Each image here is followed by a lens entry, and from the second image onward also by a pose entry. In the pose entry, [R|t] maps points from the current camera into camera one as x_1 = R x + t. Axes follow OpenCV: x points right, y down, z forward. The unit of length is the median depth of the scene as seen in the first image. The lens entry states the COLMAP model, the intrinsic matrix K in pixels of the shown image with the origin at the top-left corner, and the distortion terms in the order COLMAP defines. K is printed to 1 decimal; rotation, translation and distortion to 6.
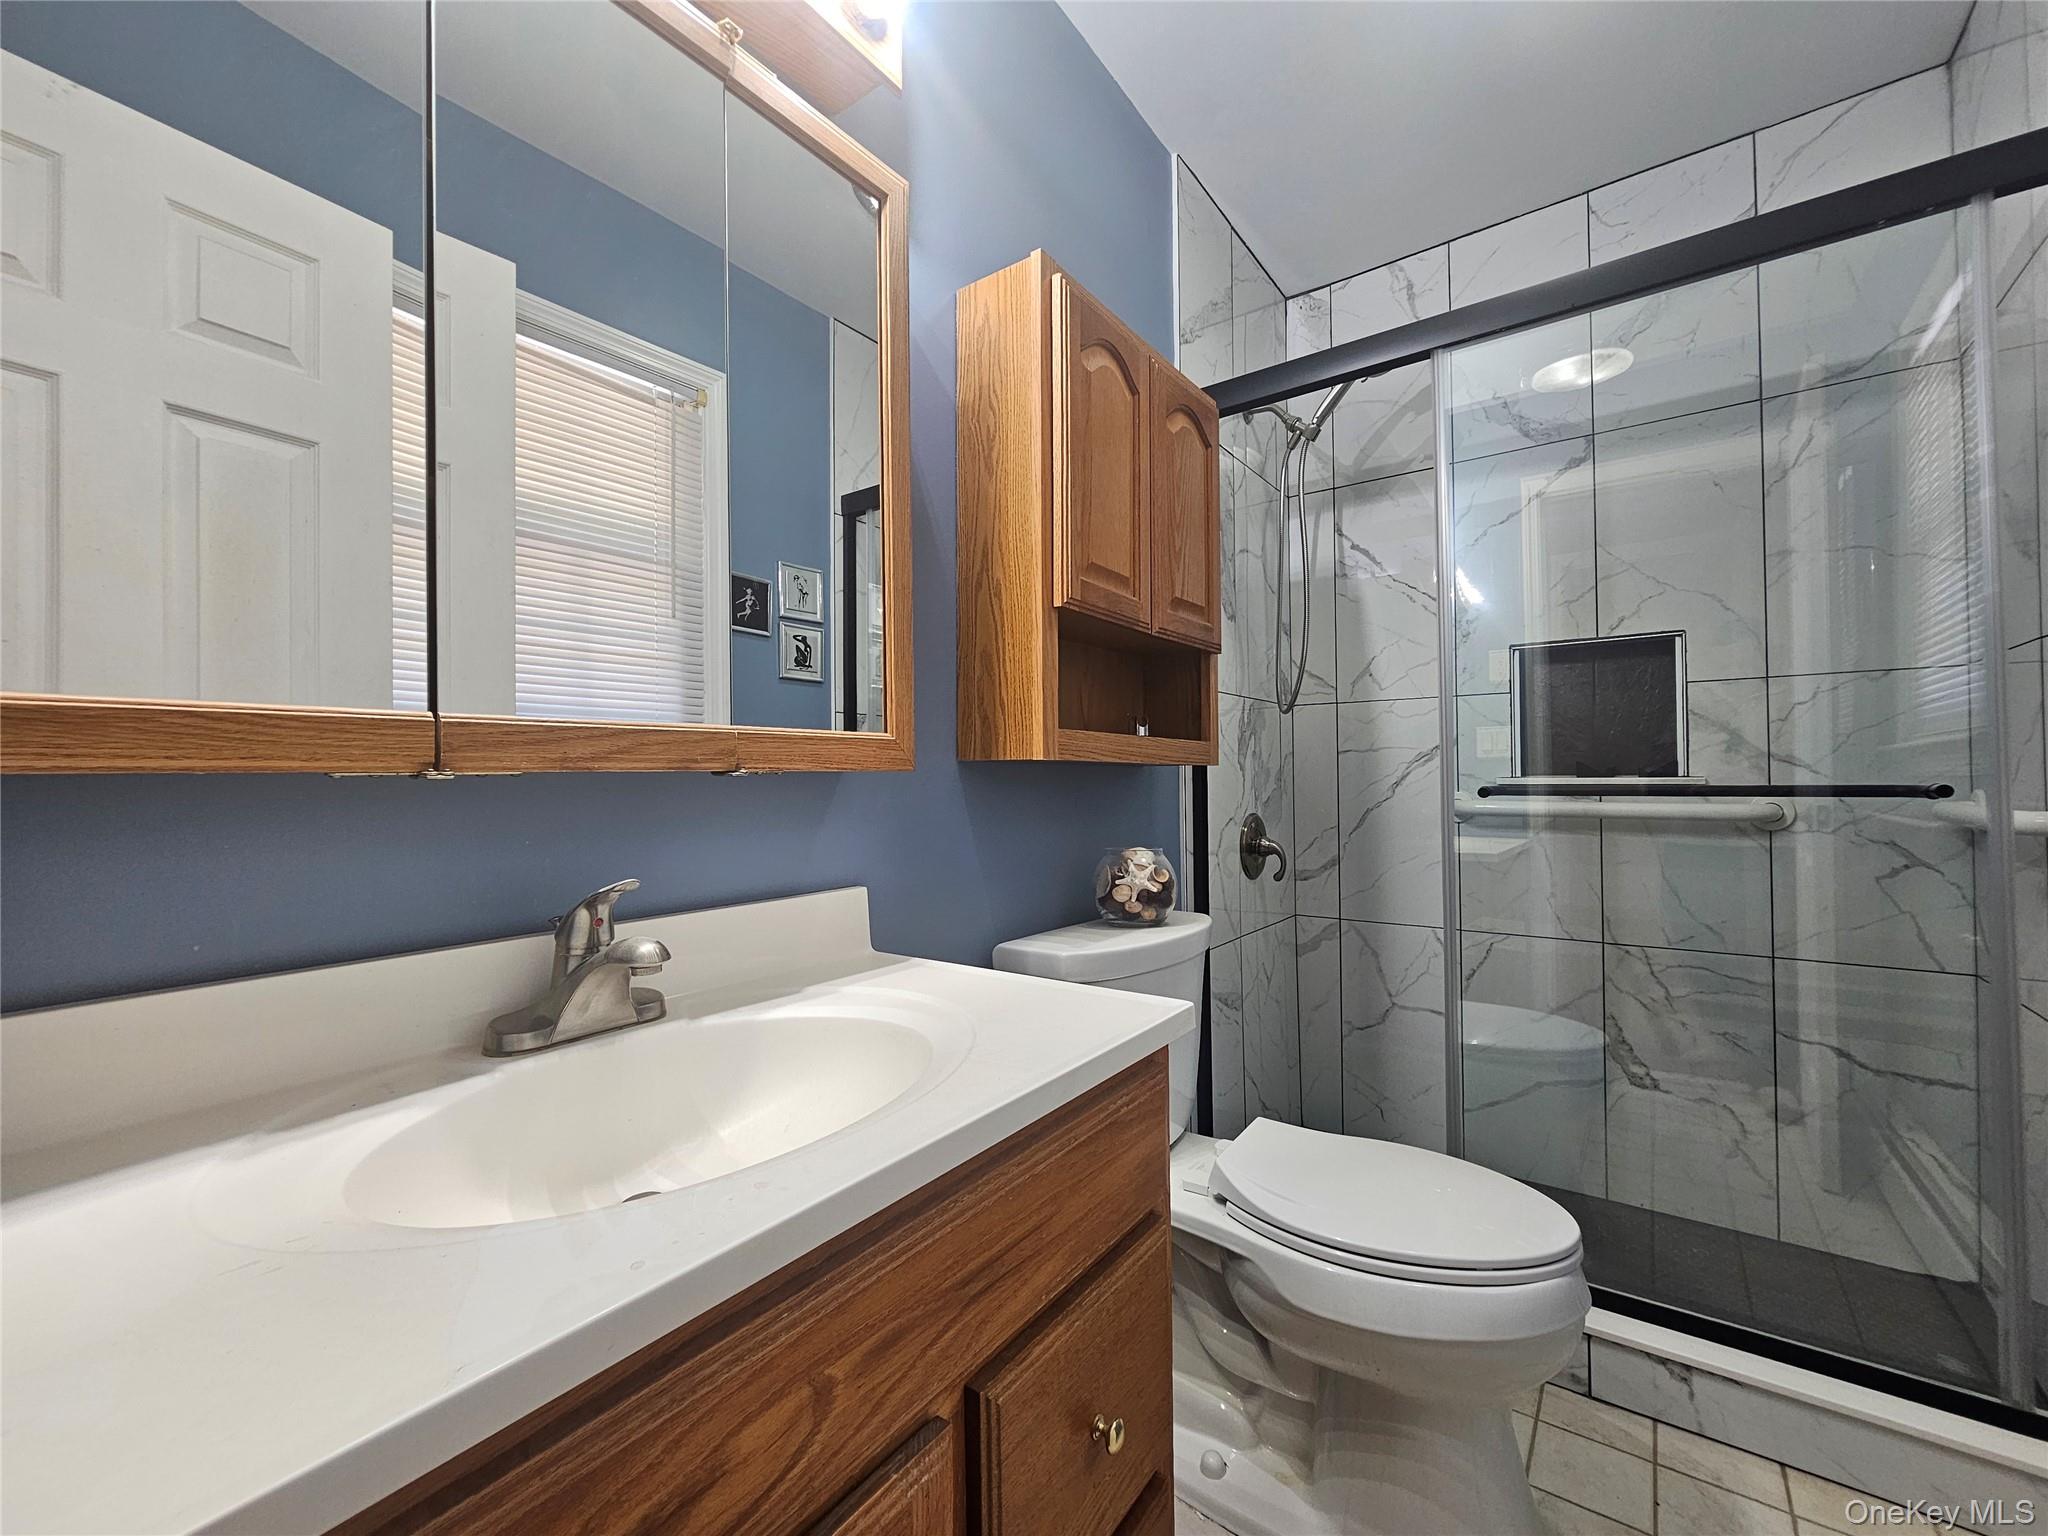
lens RADIAL K [[838.6, 0, 1032.1], [0, 838.6, 771.4], [0, 0, 1]] dist [-0.001359, 0.000237]
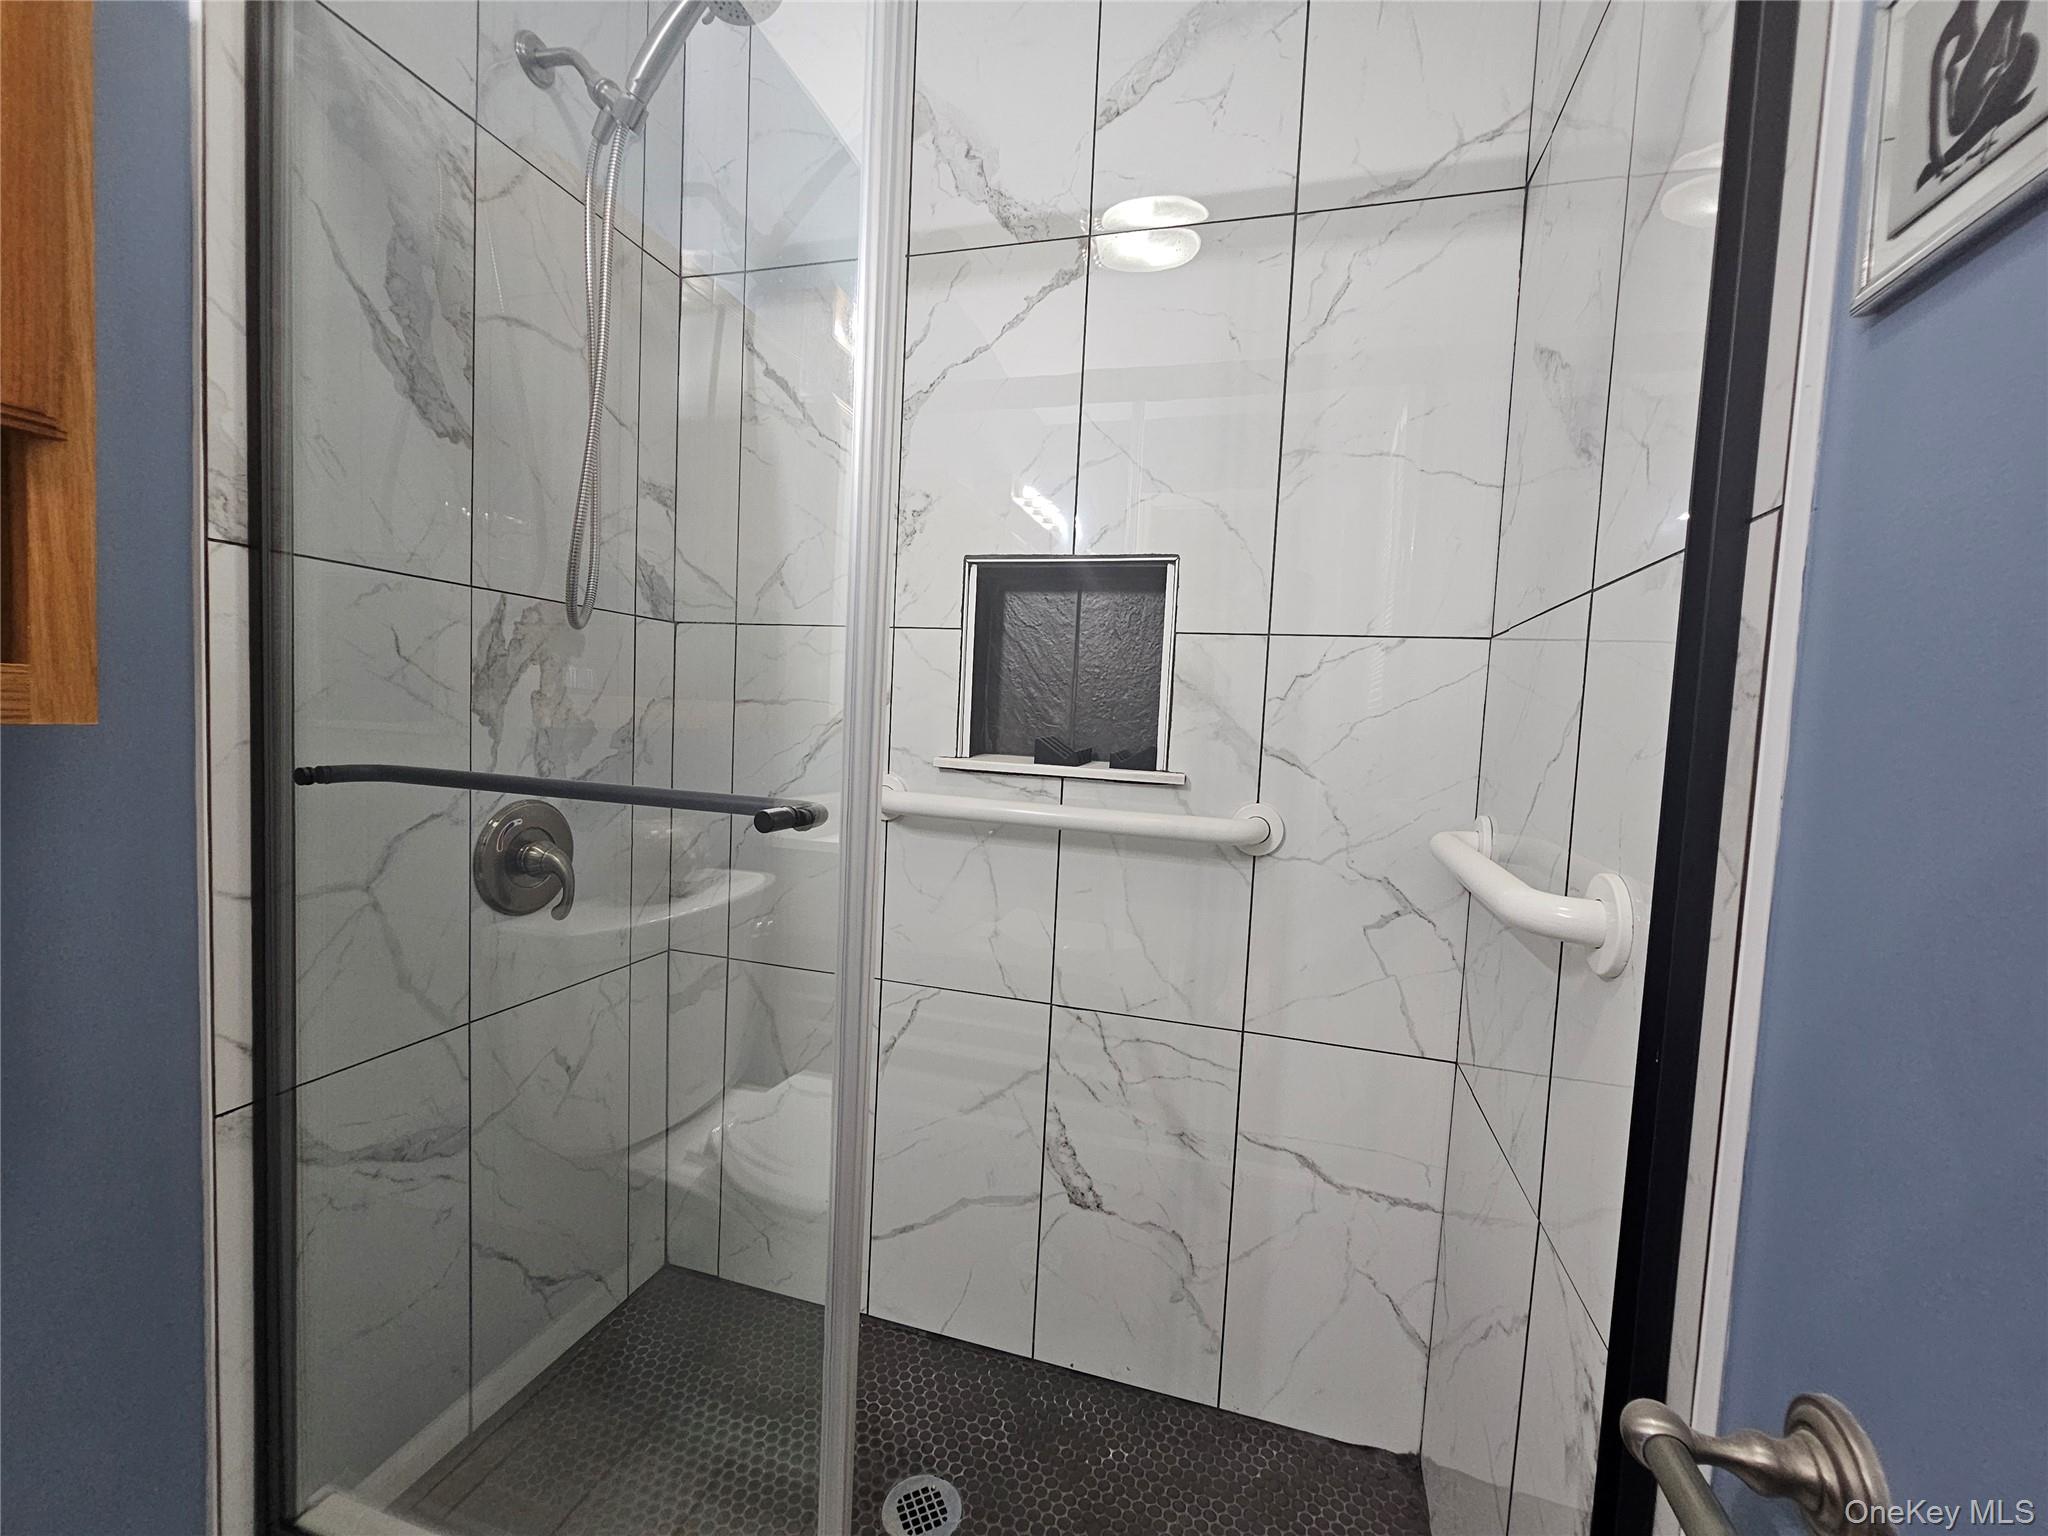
lens RADIAL K [[838.6, 0, 1030.1], [0, 838.6, 770.7], [0, 0, 1]] dist [-0.001359, 0.000237]
pose [[0.935024, 0.035623, 0.352792, 0.440152], [-0.062966, 0.995809, 0.066332, -0.033485], [-0.348950, -0.084236, 0.933348, 0.402350]]
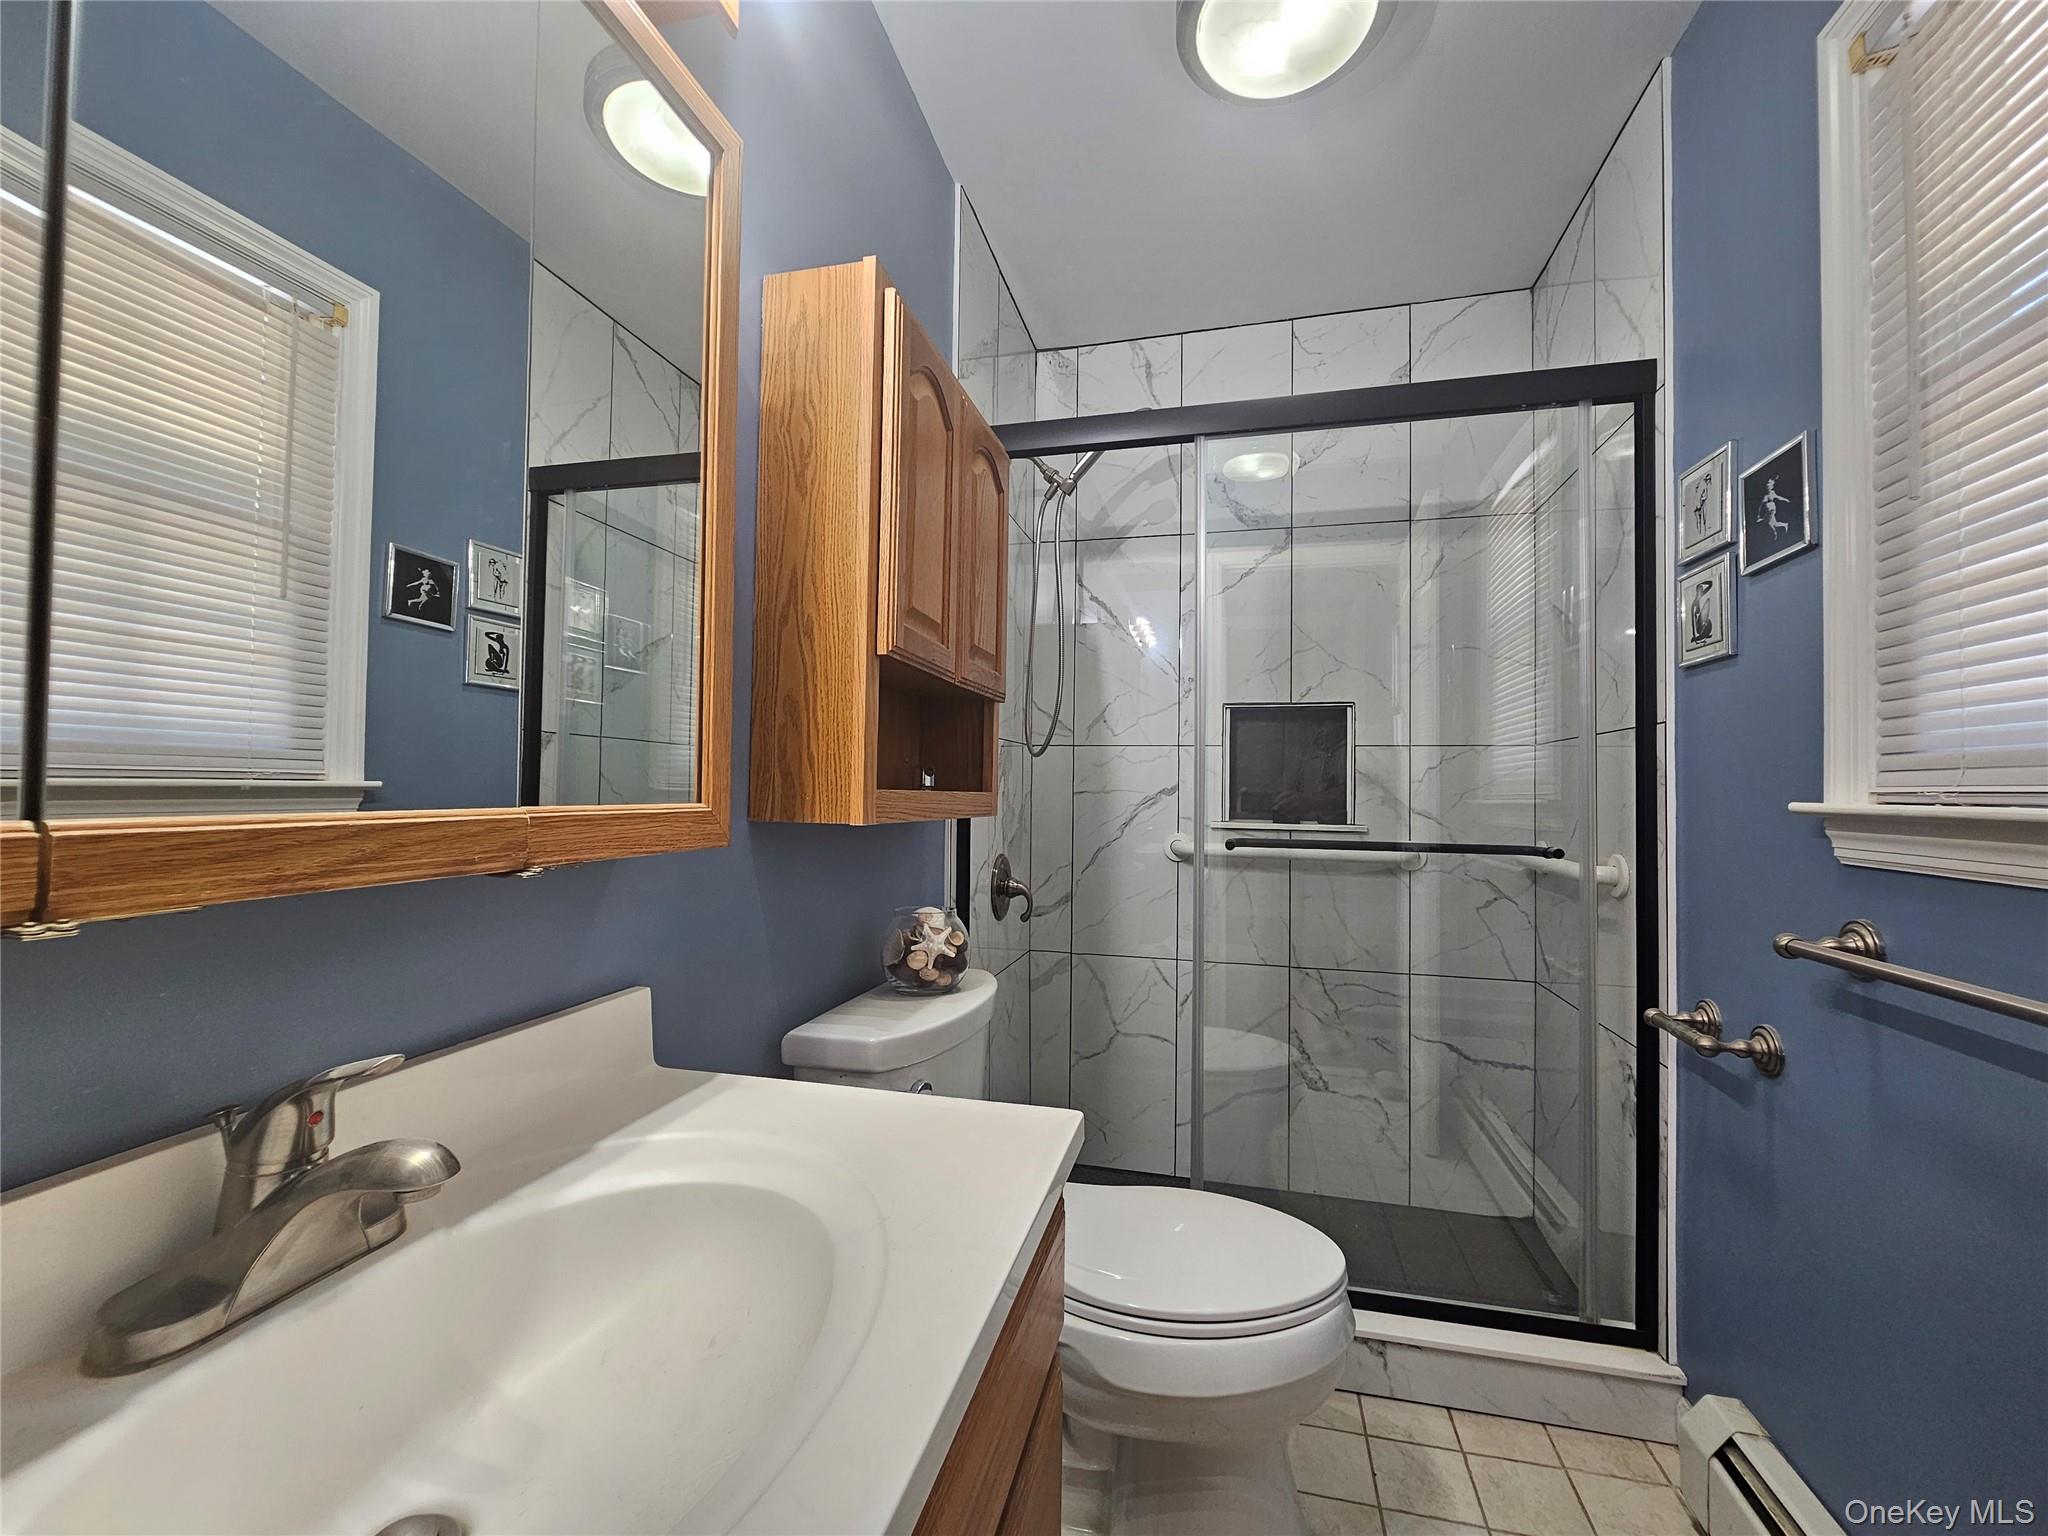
lens RADIAL K [[838.6, 0, 1029.2], [0, 838.6, 771.2], [0, 0, 1]] dist [-0.001359, 0.000237]
pose [[0.925568, 0.030039, 0.377387, -0.100574], [-0.025454, 0.999529, -0.017134, -0.038029], [-0.377724, 0.006253, 0.925897, 0.069230]]
